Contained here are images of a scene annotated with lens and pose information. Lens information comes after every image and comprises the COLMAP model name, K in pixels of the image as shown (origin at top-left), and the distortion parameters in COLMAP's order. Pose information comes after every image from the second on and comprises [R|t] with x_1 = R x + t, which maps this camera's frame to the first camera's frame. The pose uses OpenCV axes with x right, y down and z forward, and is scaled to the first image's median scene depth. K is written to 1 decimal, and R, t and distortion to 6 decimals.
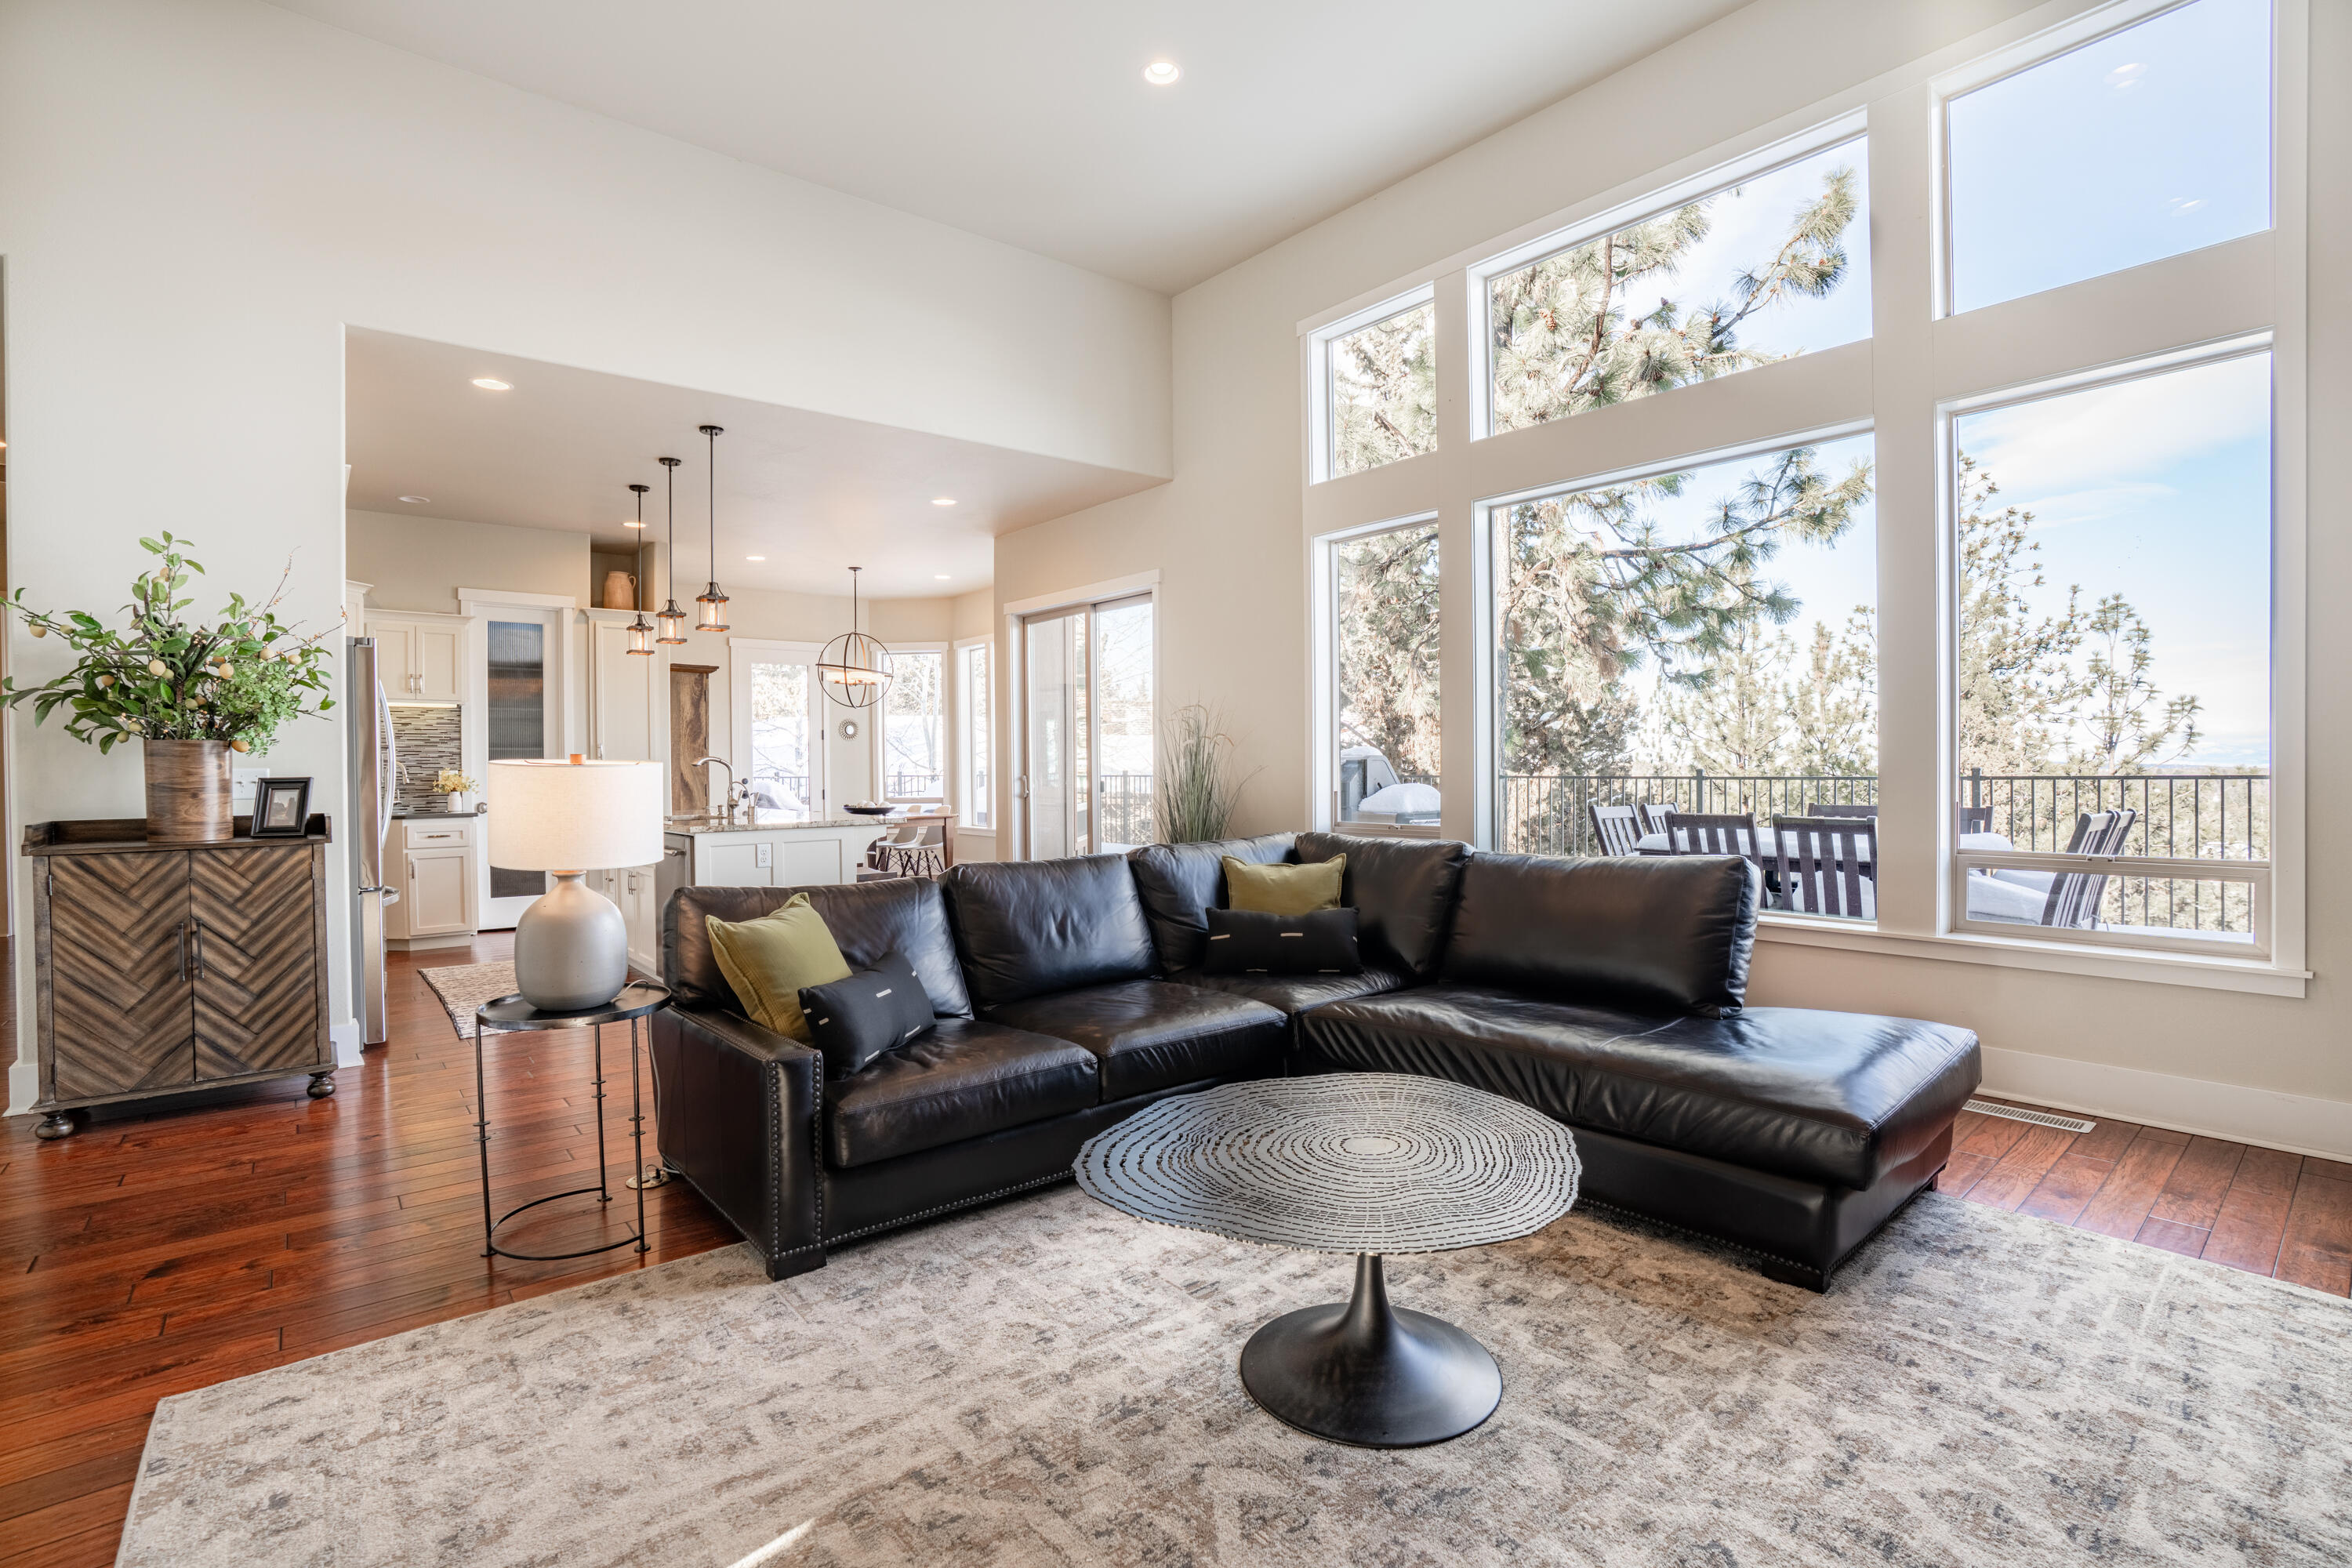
lens RADIAL K [[1094.0, 0, 1174.3], [0, 1094.0, 783.5], [0, 0, 1]] dist [-0.049244, 0.008175]
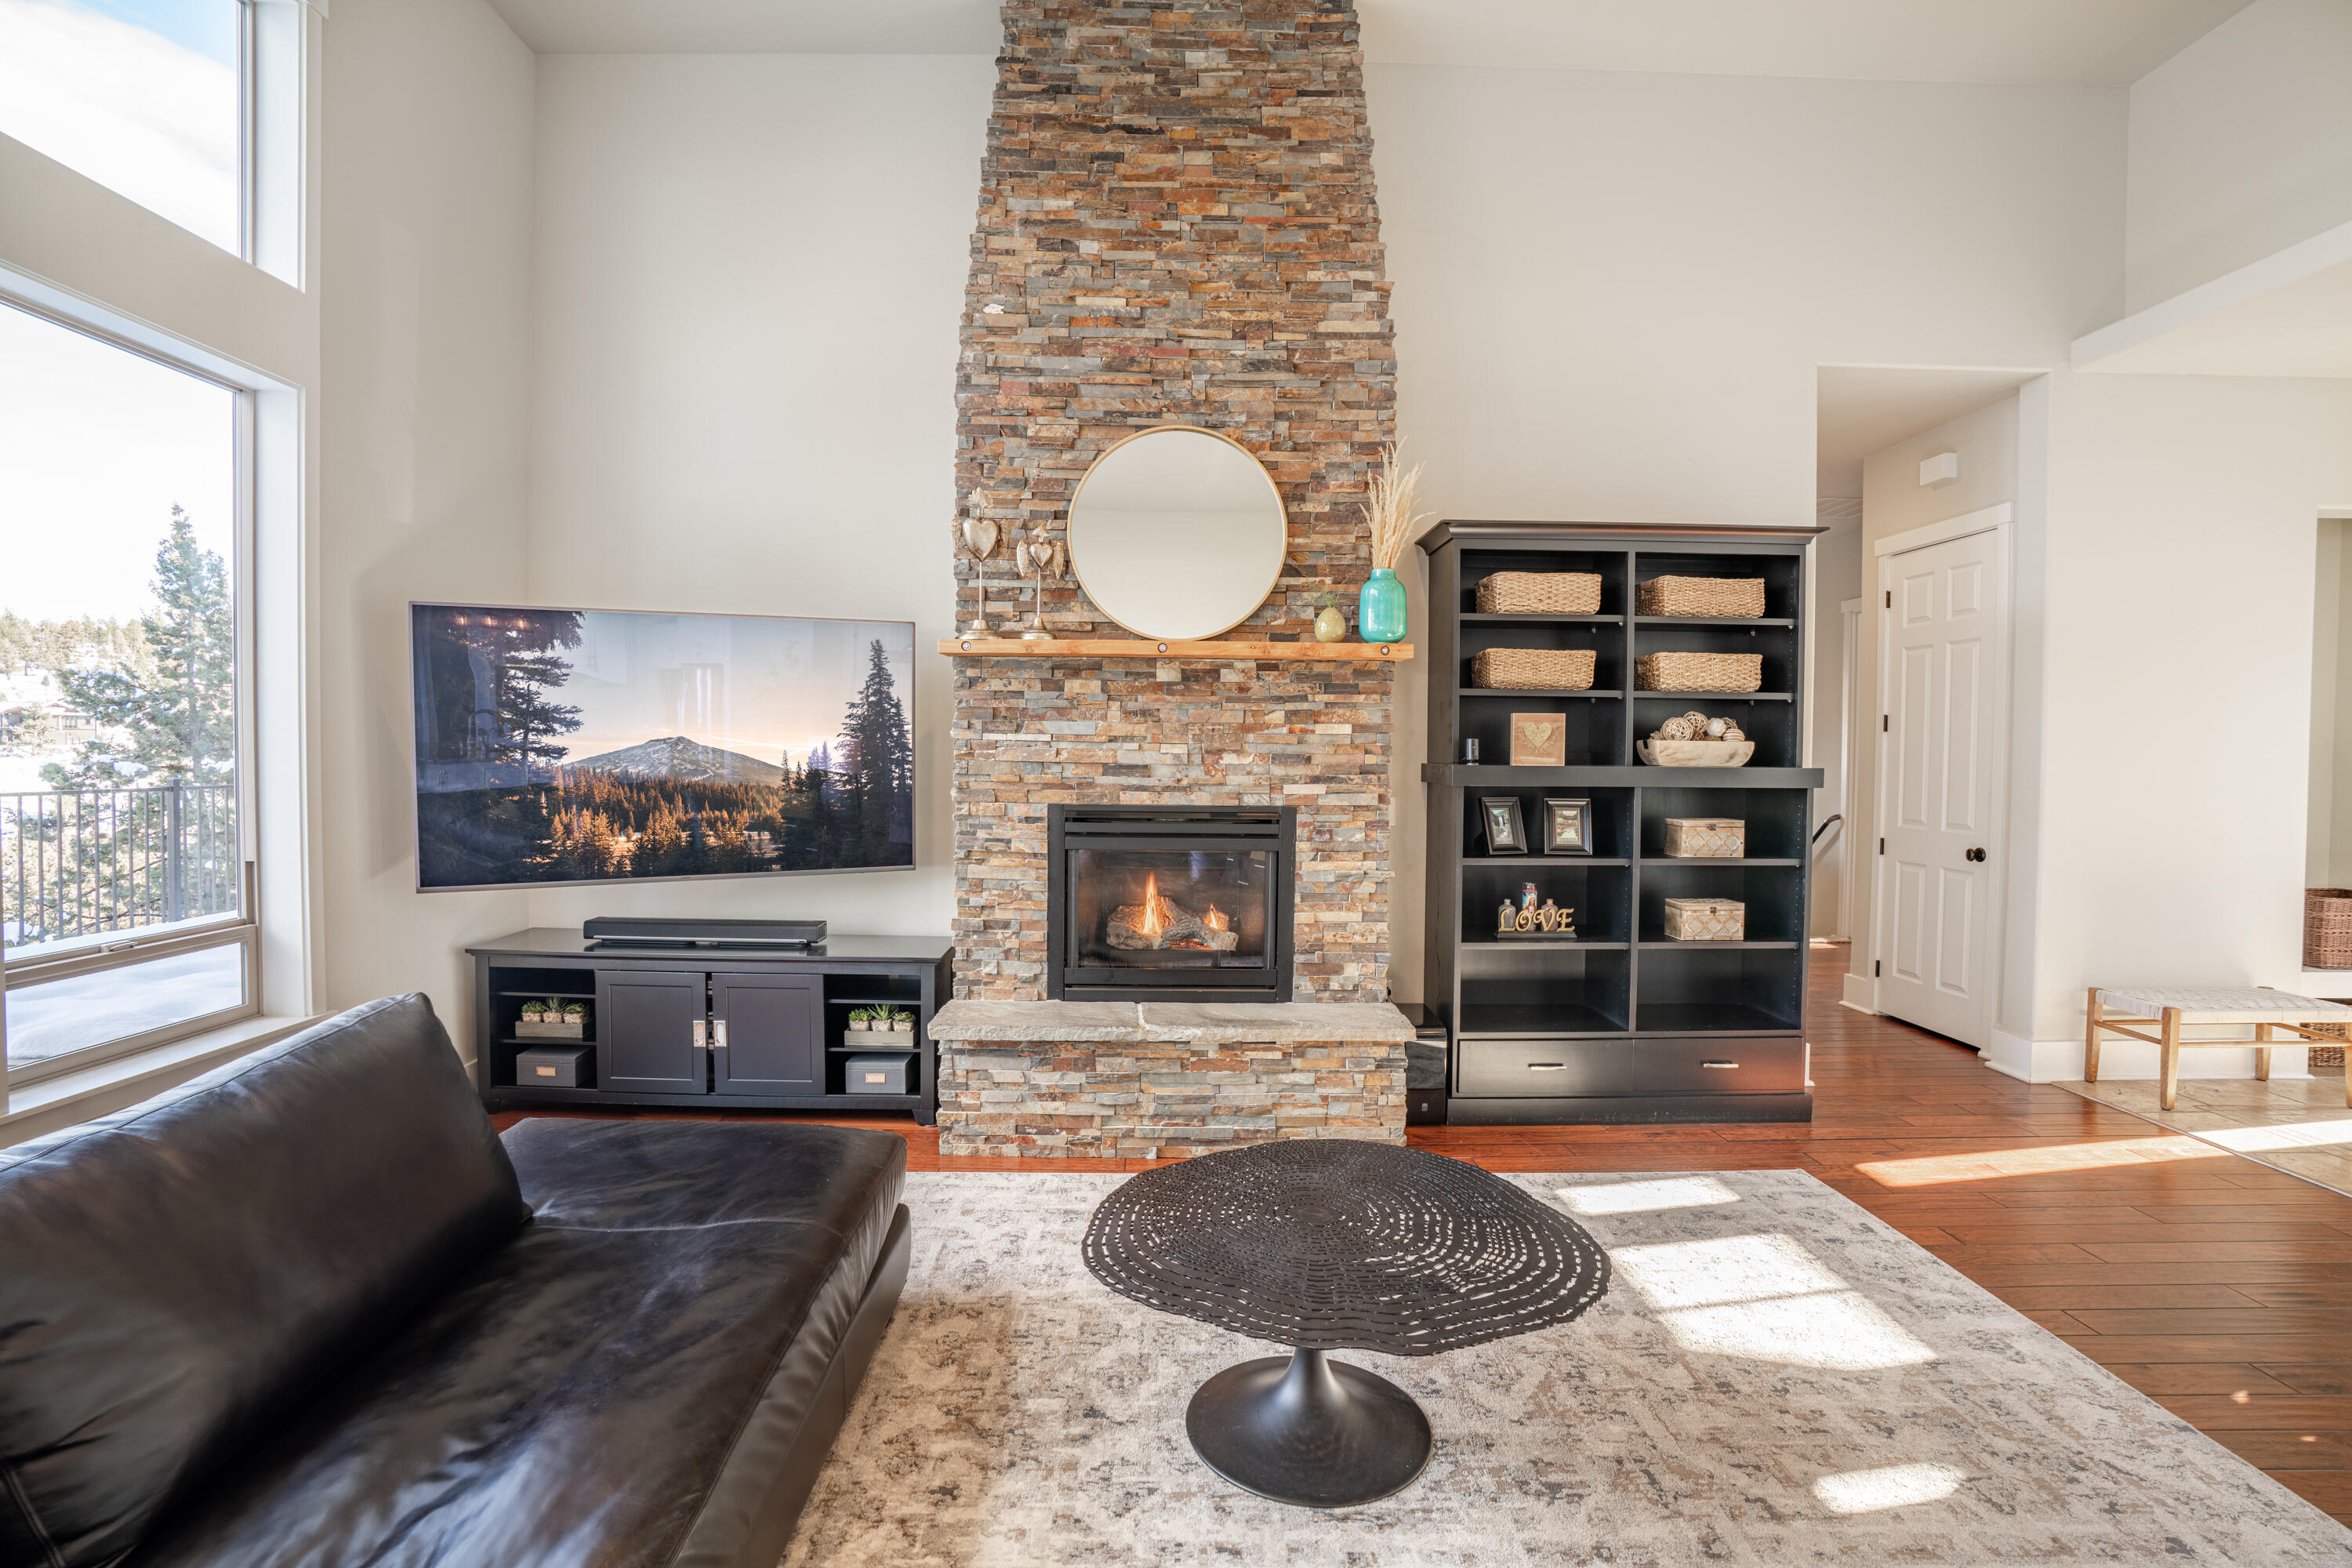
lens RADIAL K [[1094.0, 0, 1157.0], [0, 1094.0, 779.4], [0, 0, 1]] dist [-0.049244, 0.008175]
pose [[-0.772044, -0.013926, 0.635417, -0.399368], [0.011333, 0.999299, 0.035670, -0.140024], [-0.635468, 0.034740, -0.771345, 2.057107]]
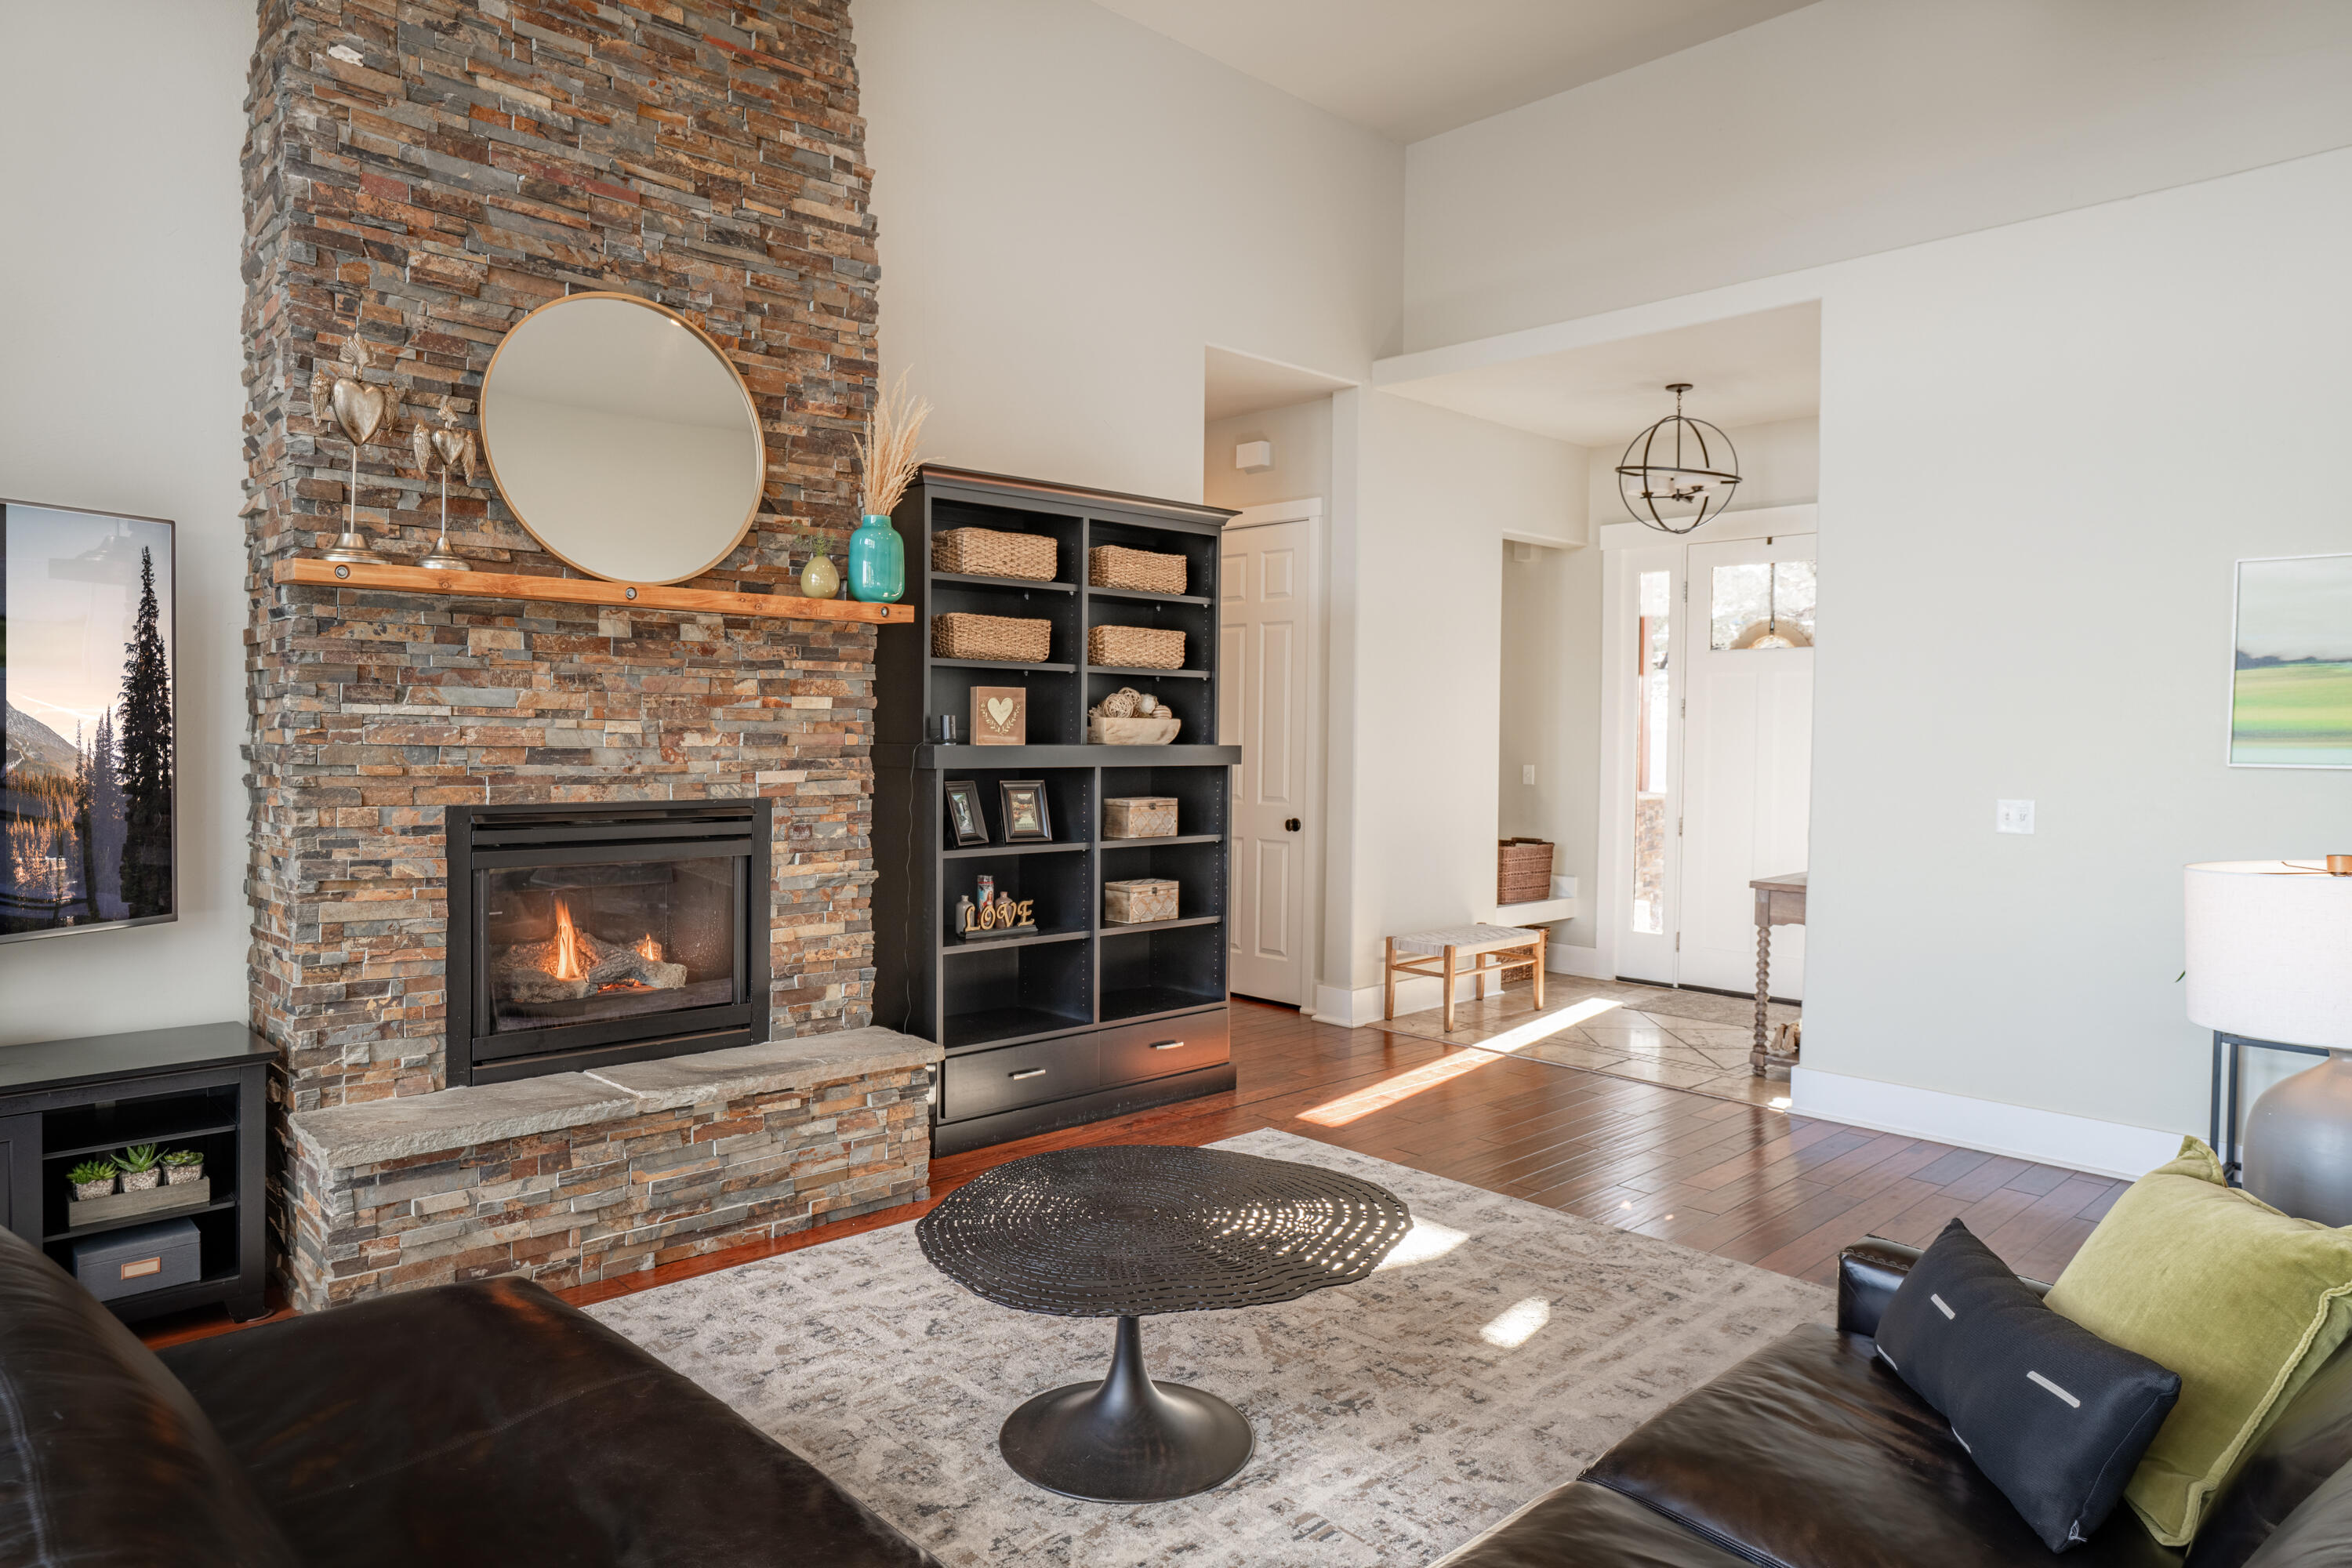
lens RADIAL K [[1455.9, 0, 1165.8], [0, 1455.9, 780.4], [0, 0, 1]] dist [-0.008313, 0.010915]
pose [[-0.998460, 0.000469, -0.055466, 0.239636], [-0.002600, 0.998469, 0.055245, -0.164057], [0.055407, 0.055304, -0.996931, 2.547768]]
